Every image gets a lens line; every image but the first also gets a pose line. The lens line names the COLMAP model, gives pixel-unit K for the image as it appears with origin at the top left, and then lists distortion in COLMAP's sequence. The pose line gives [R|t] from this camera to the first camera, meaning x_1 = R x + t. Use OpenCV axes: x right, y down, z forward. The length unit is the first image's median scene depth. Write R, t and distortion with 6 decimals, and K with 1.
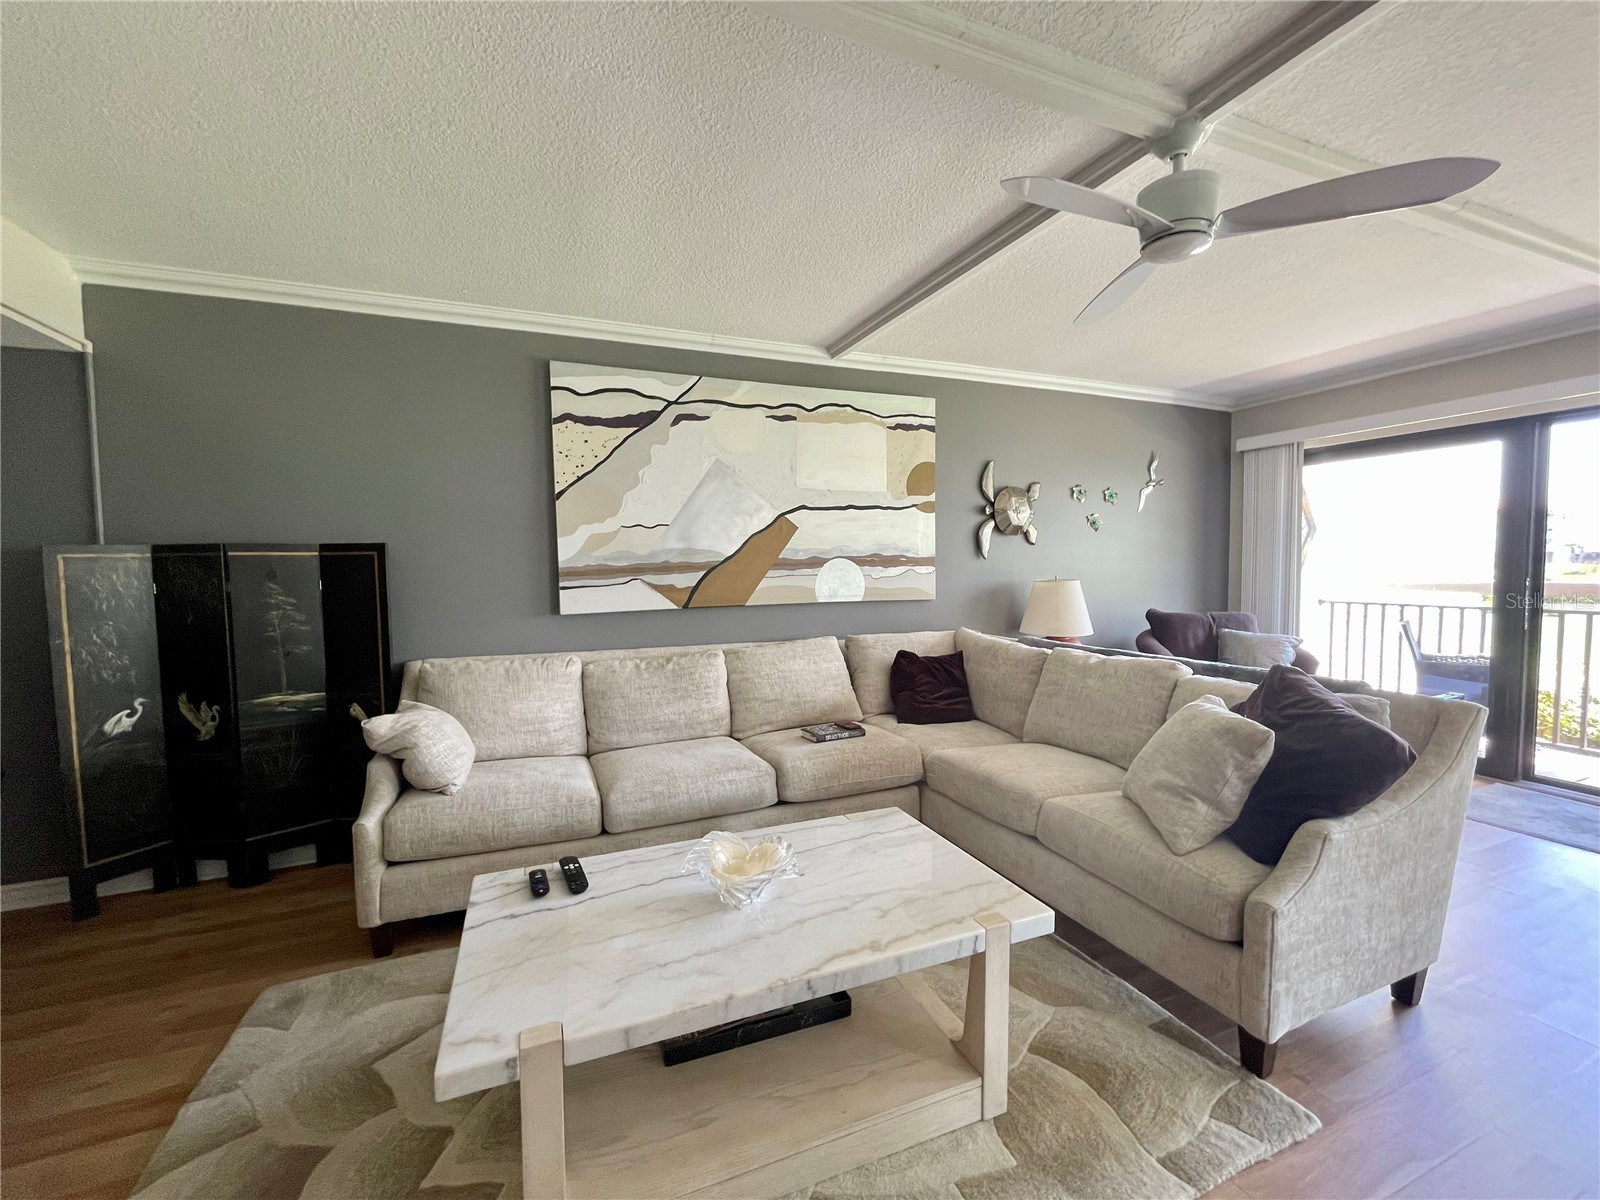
lens RADIAL K [[647.3, 0, 792.3], [0, 647.3, 598.4], [0, 0, 1]] dist [0.001699, 0.000156]
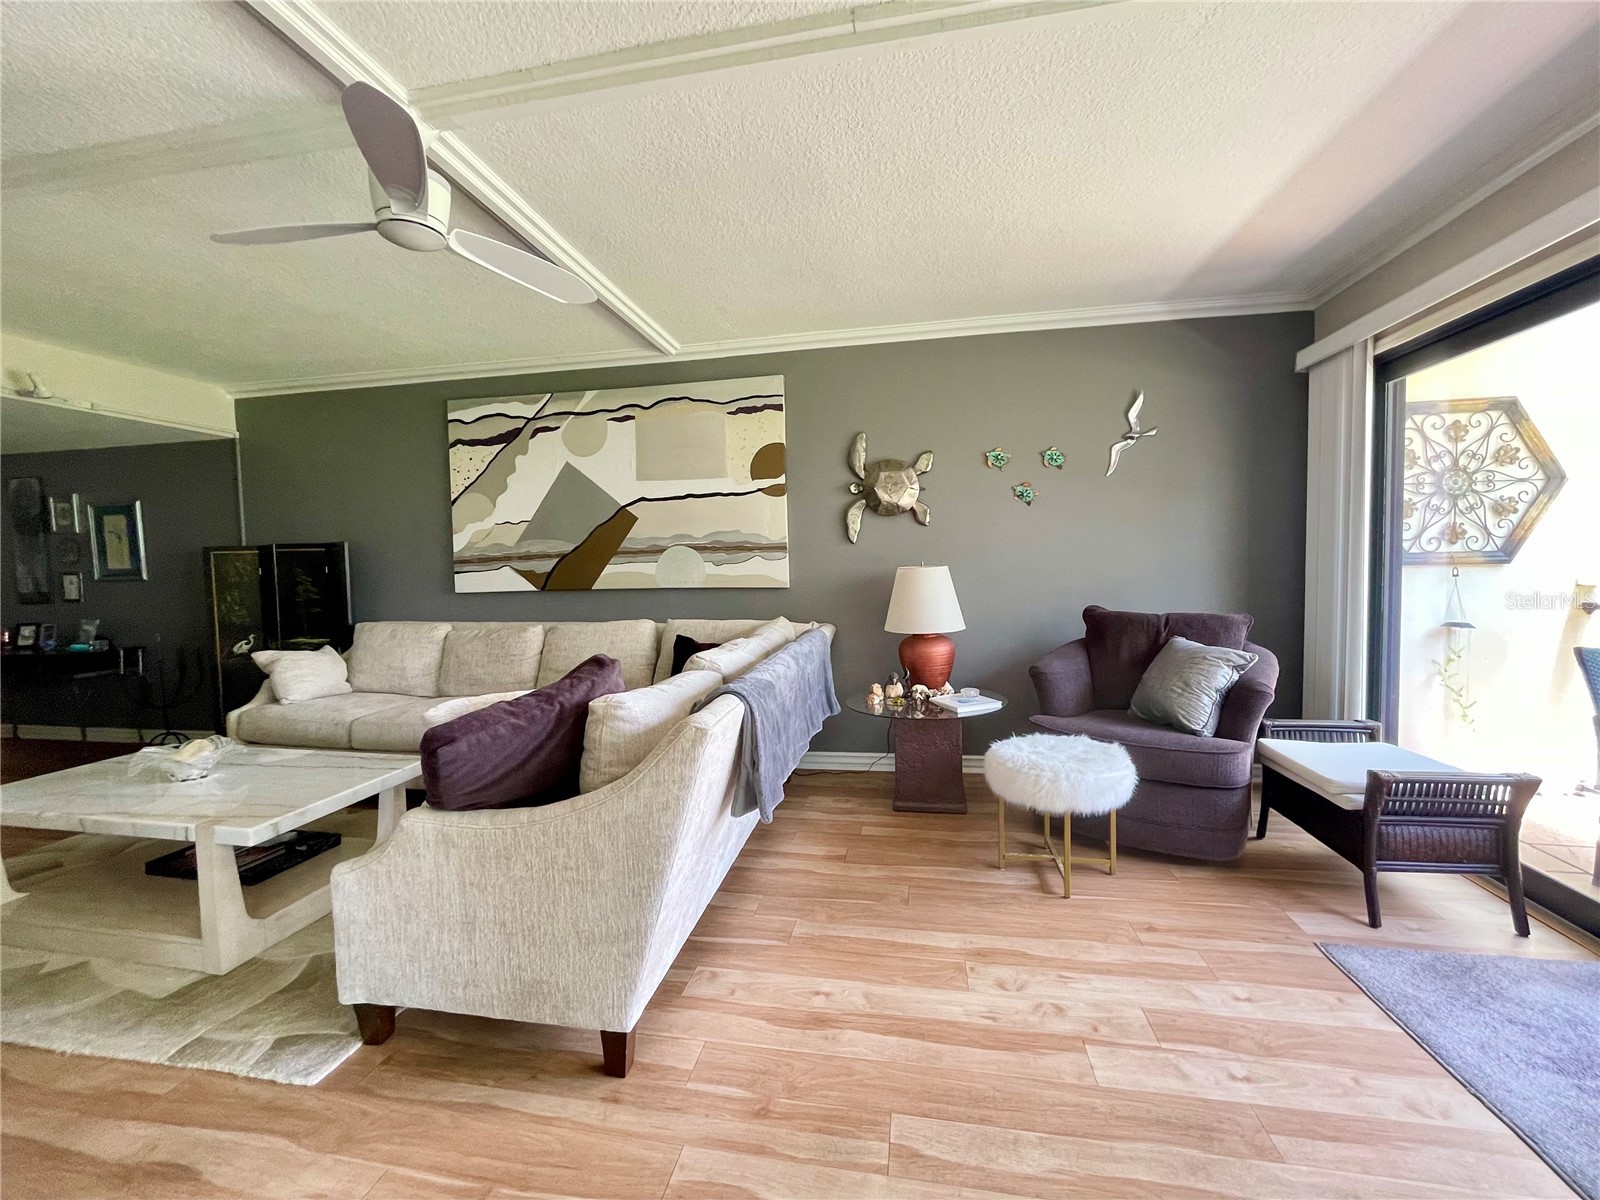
lens RADIAL K [[647.3, 0, 792.3], [0, 647.3, 603.4], [0, 0, 1]] dist [0.001699, 0.000156]
pose [[0.841903, 0.026453, -0.538980, 0.827239], [-0.019726, 0.999639, 0.018250, 0.008163], [0.539268, -0.004733, 0.842121, 0.230184]]
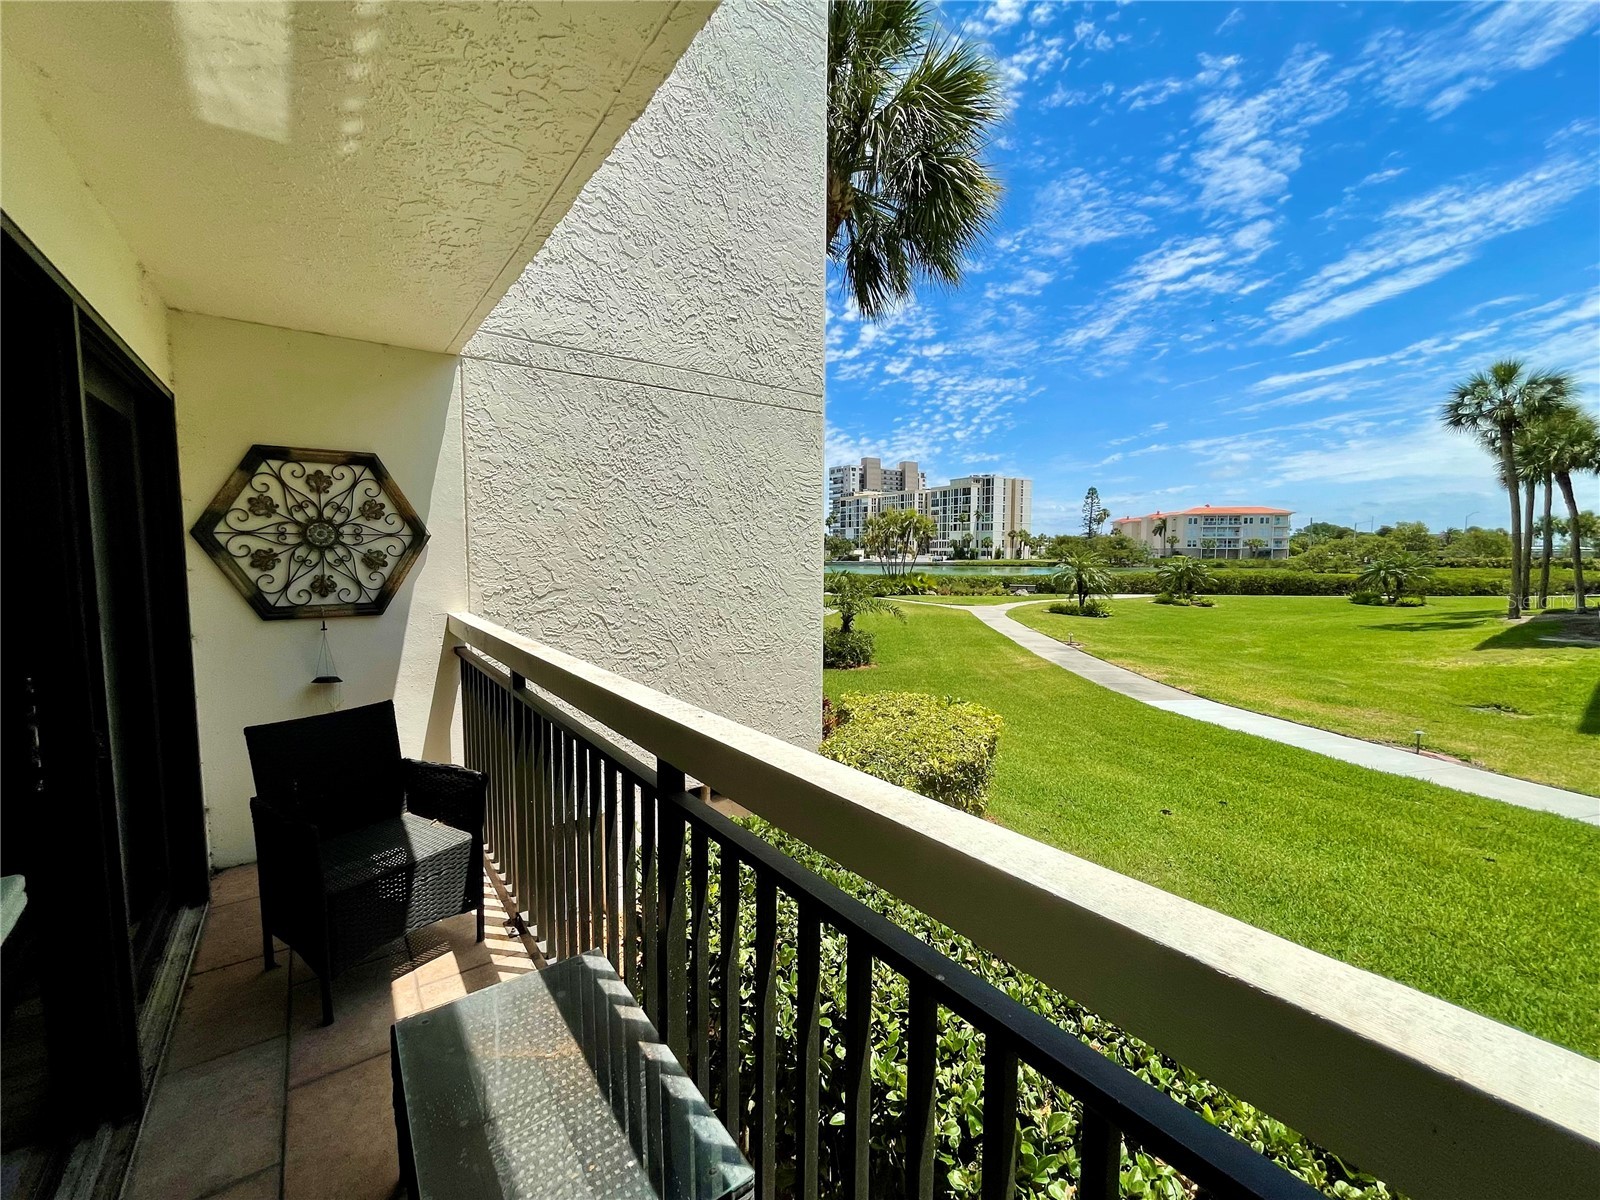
lens RADIAL K [[647.3, 0, 795.9], [0, 647.3, 601.8], [0, 0, 1]] dist [0.001699, 0.000156]
pose [[0.969236, -0.008837, 0.245975, 1.513232], [0.003605, 0.999758, 0.021712, -0.085330], [-0.246107, -0.020158, 0.969033, 0.469213]]
